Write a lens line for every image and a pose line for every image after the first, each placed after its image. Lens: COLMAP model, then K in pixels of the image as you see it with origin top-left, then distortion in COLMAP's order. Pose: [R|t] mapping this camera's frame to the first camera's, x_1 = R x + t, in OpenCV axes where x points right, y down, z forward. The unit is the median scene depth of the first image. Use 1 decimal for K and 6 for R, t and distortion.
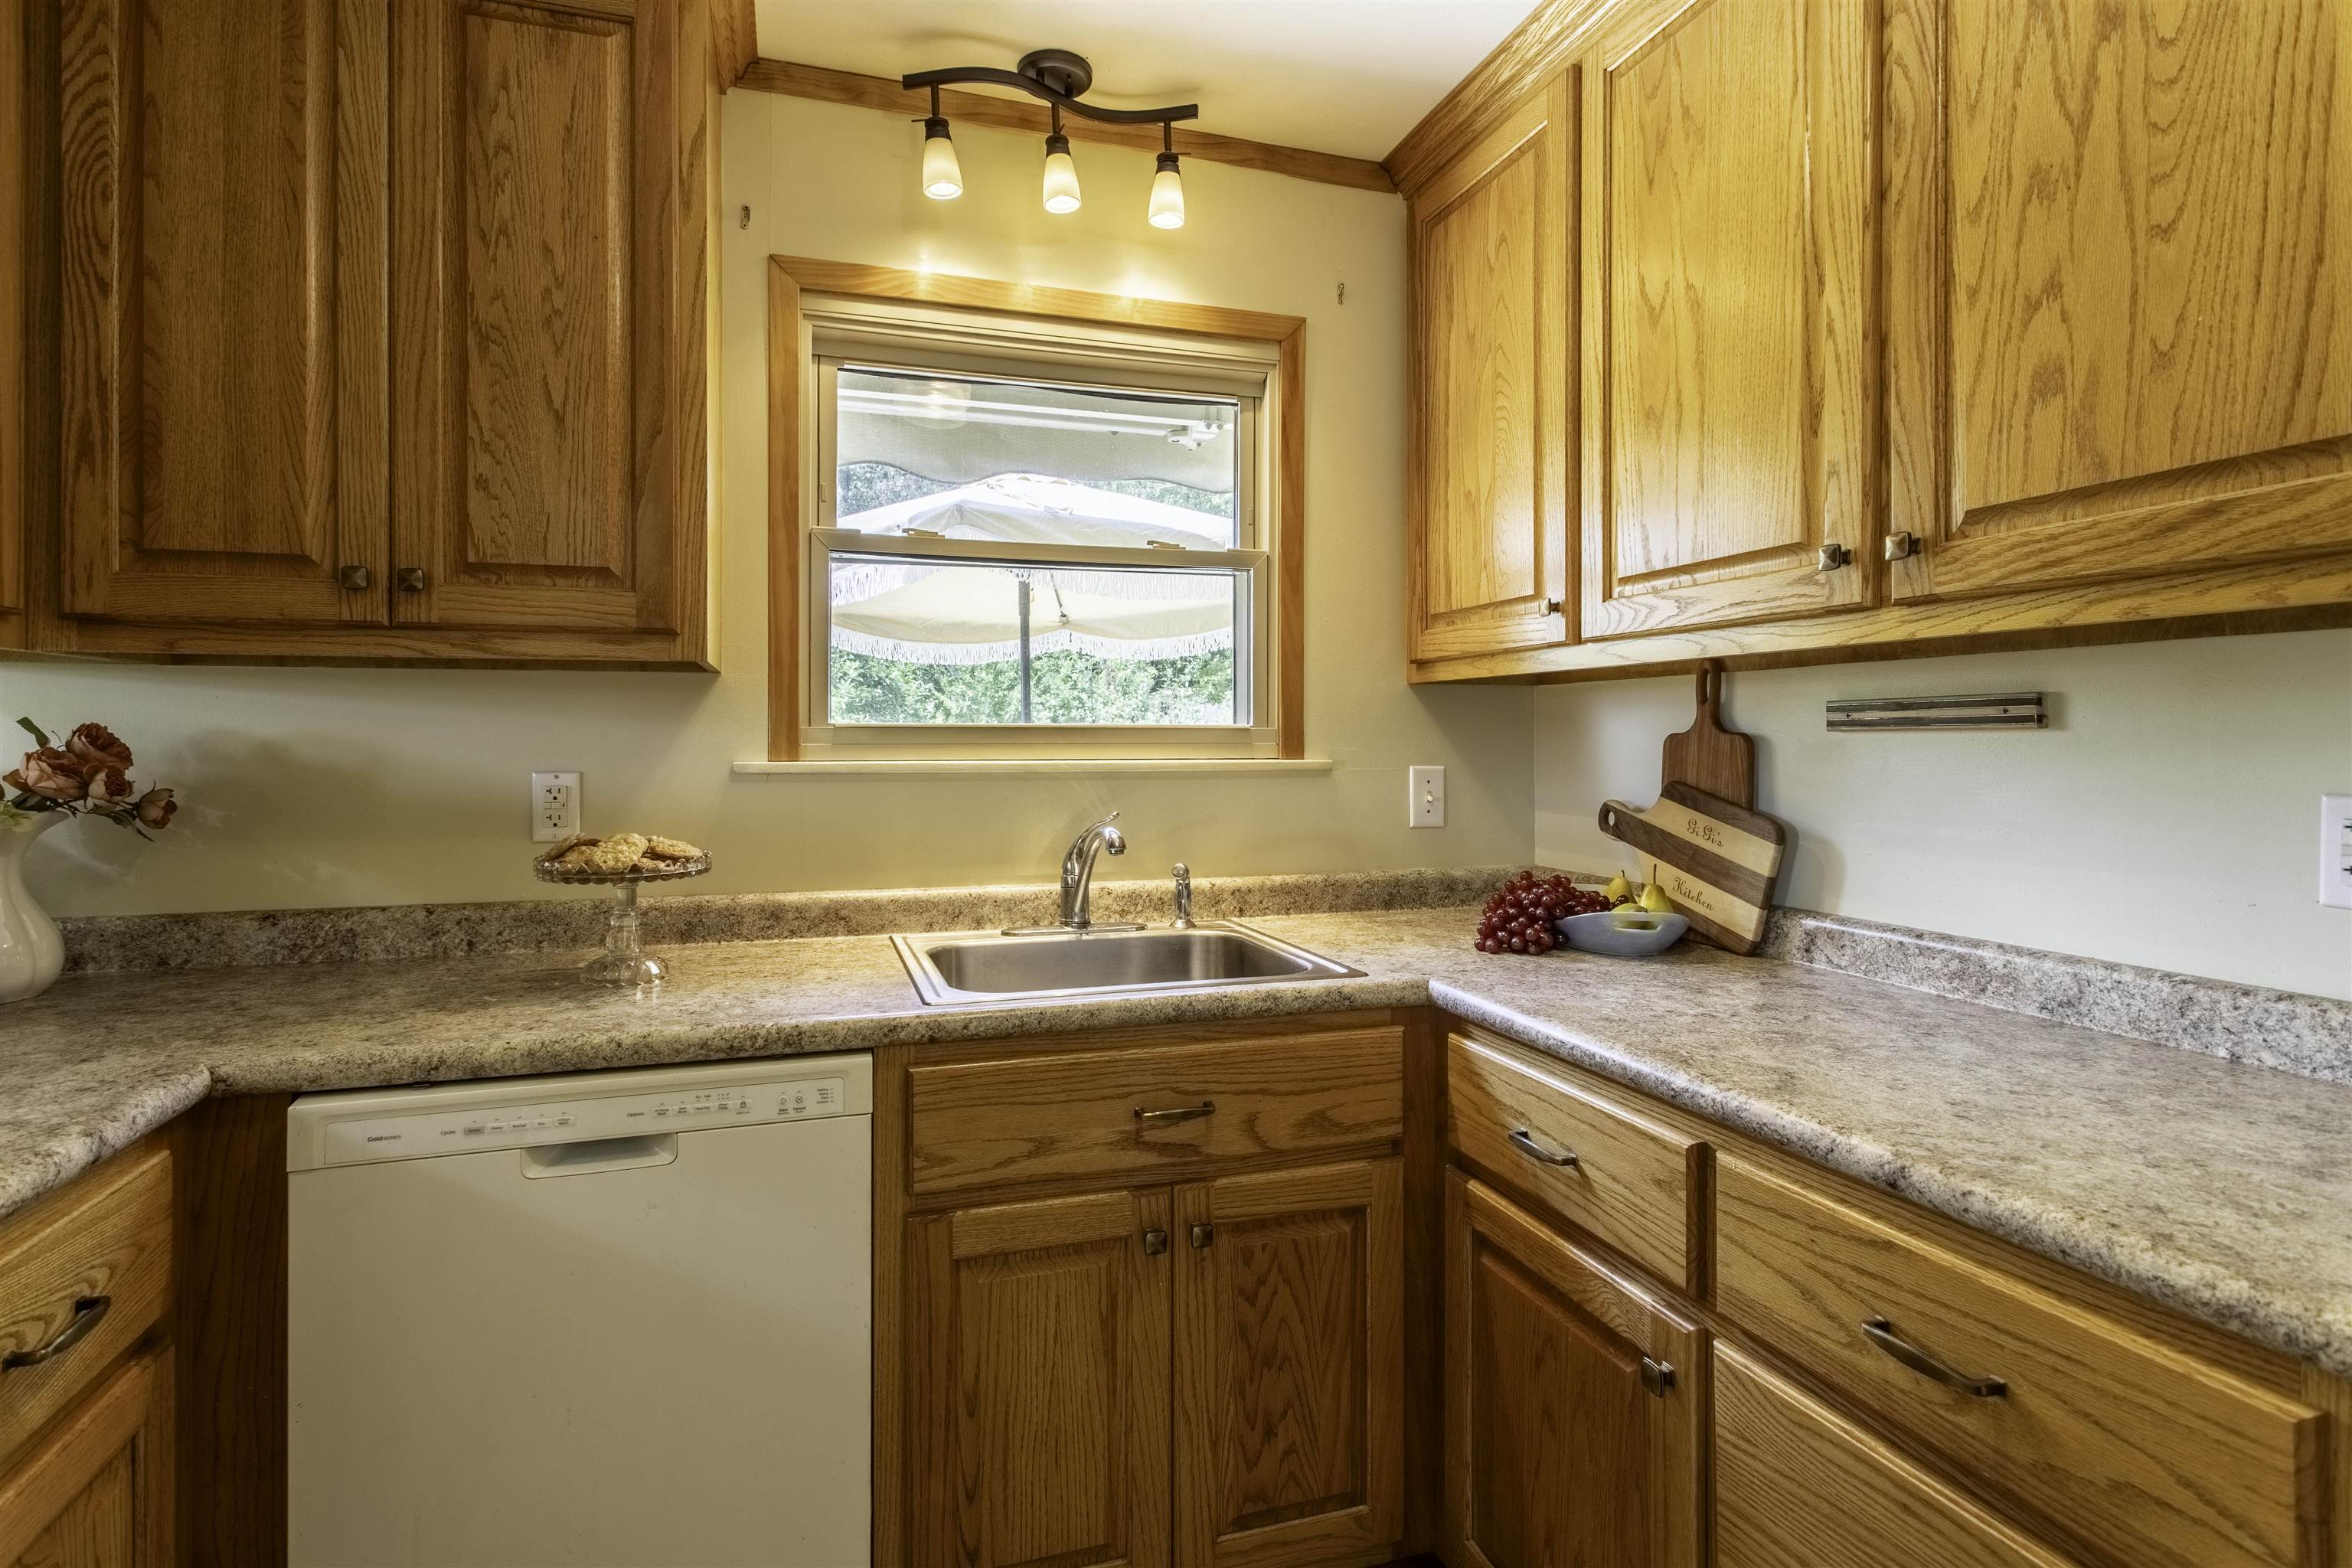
lens RADIAL K [[1176.1, 0, 1154.3], [0, 1176.1, 736.0], [0, 0, 1]] dist [0.003788, 0.000390]
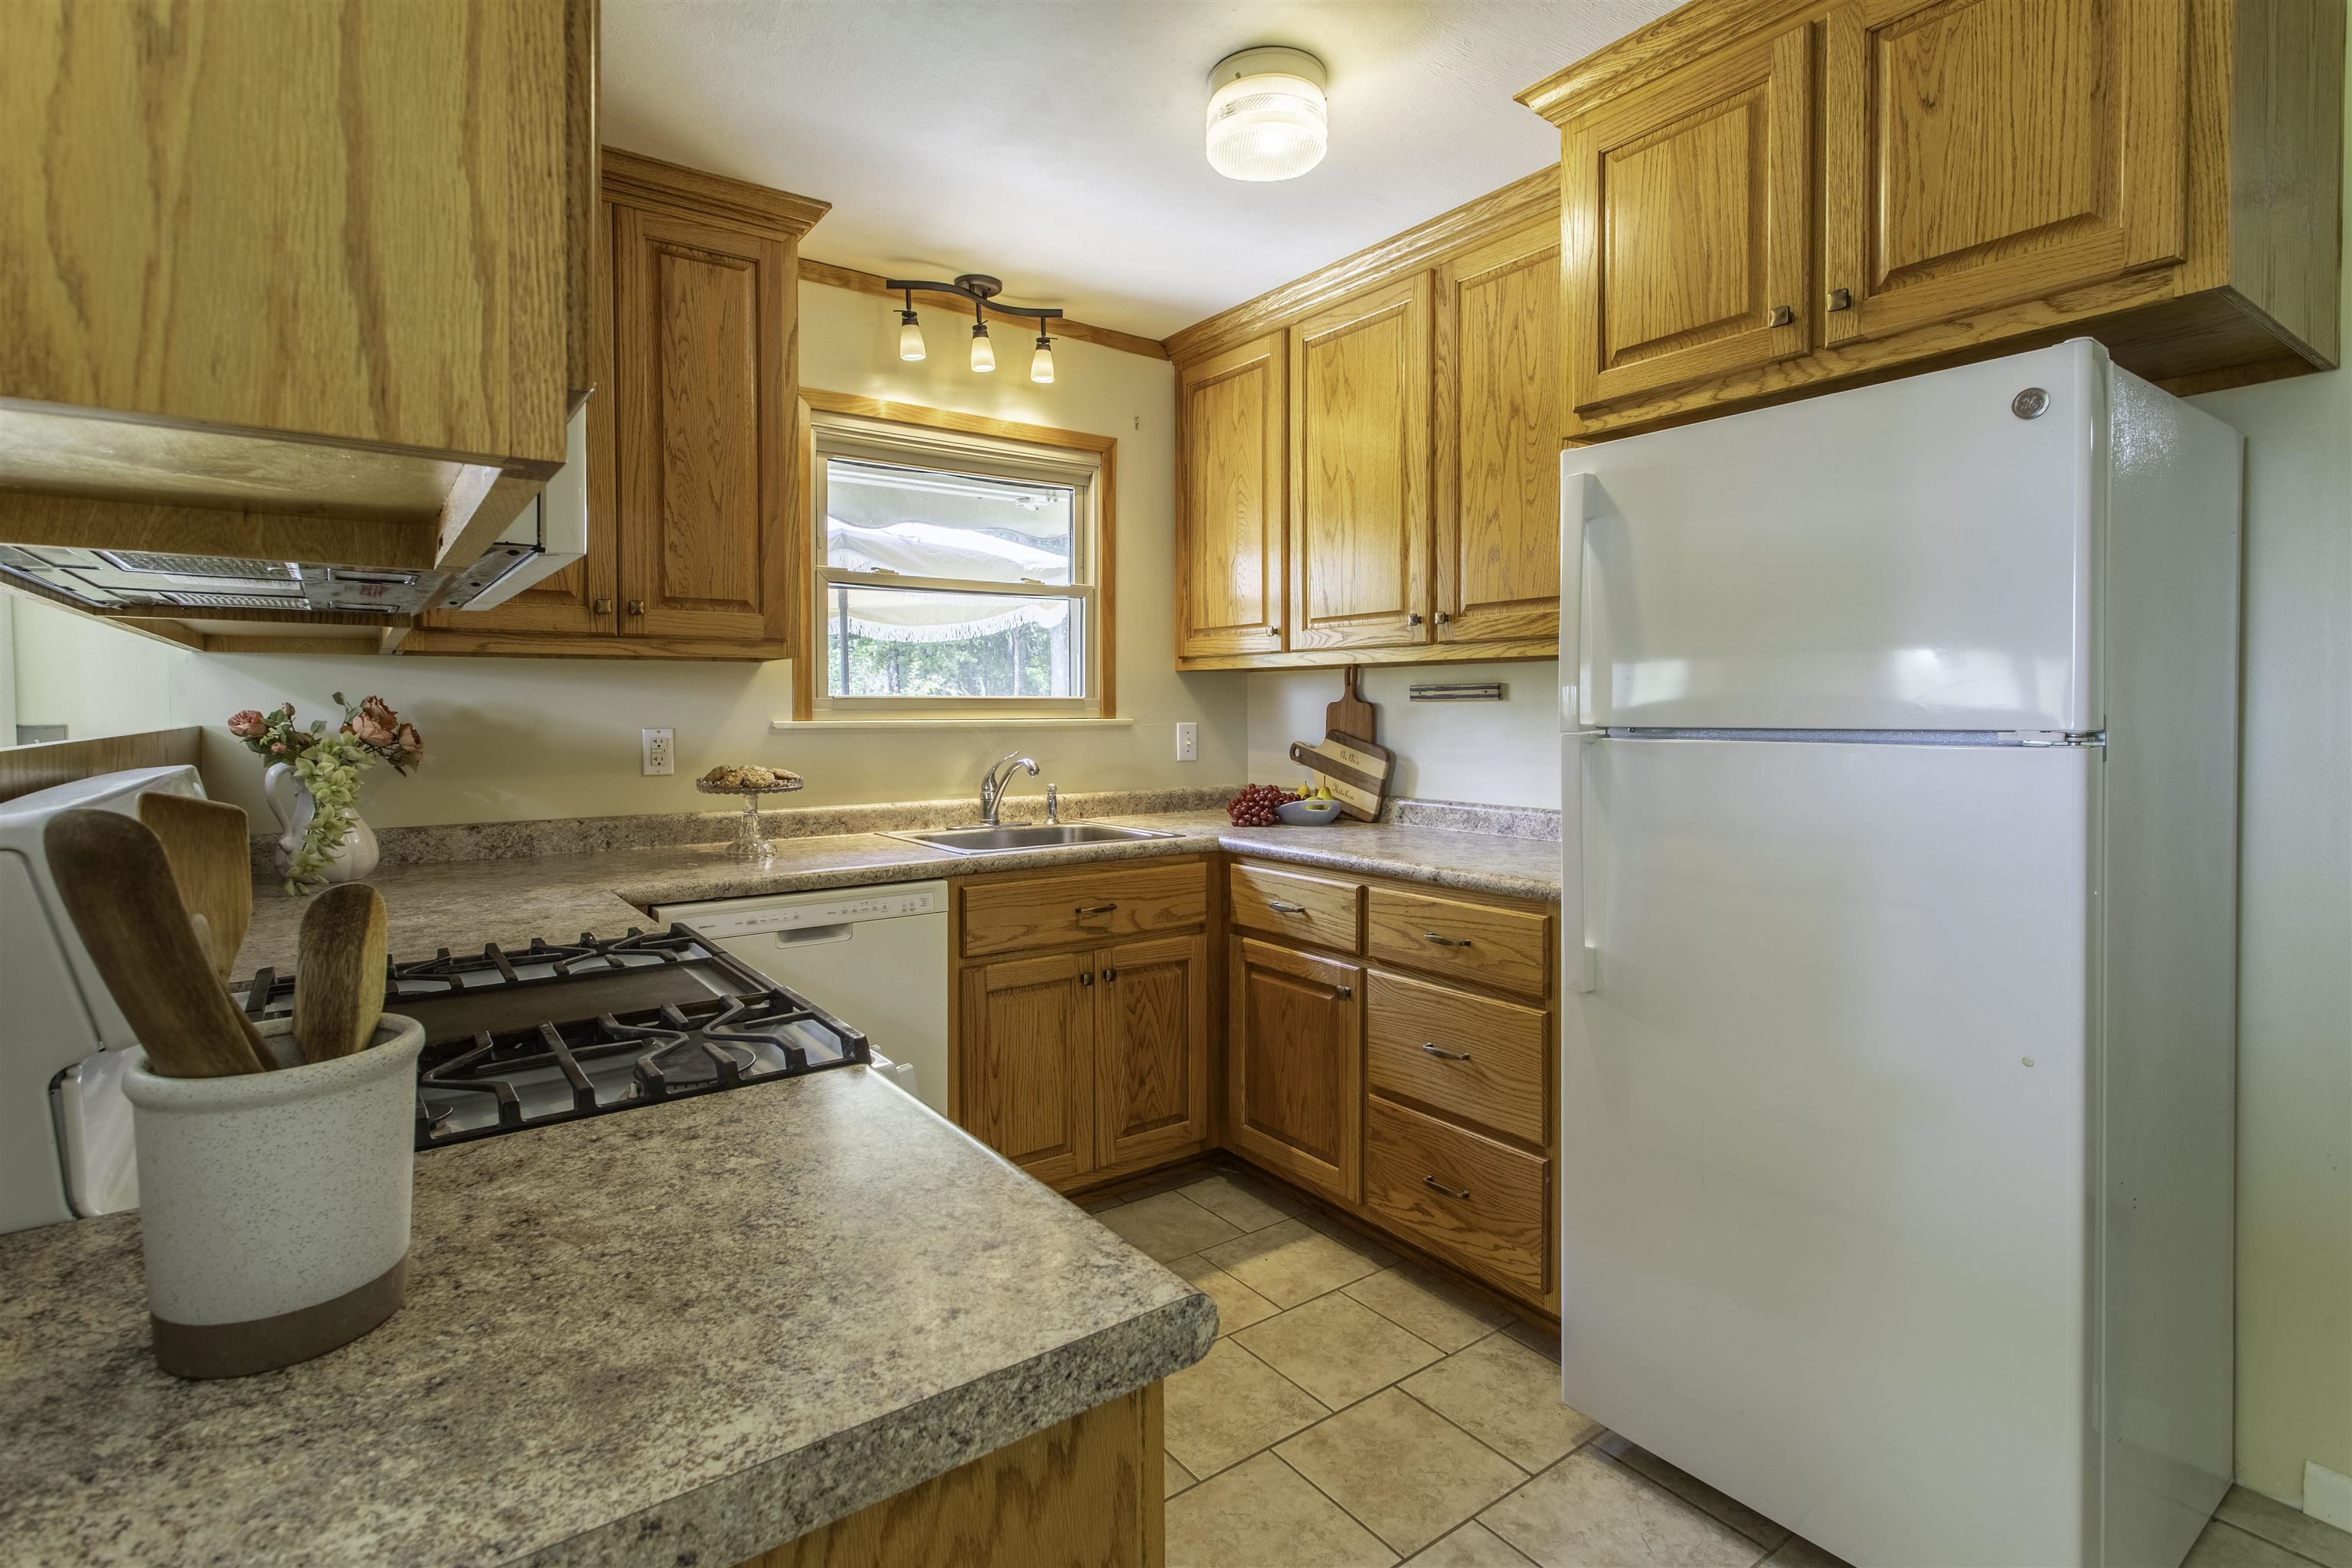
lens RADIAL K [[1153.7, 0, 1171.4], [0, 1153.7, 723.2], [0, 0, 1]] dist [-0.002723, 0.000068]
pose [[0.948516, -0.005906, 0.316675, -0.416185], [0.000626, 0.999859, 0.016771, -0.000251], [-0.316729, -0.015709, 0.948386, -0.698973]]
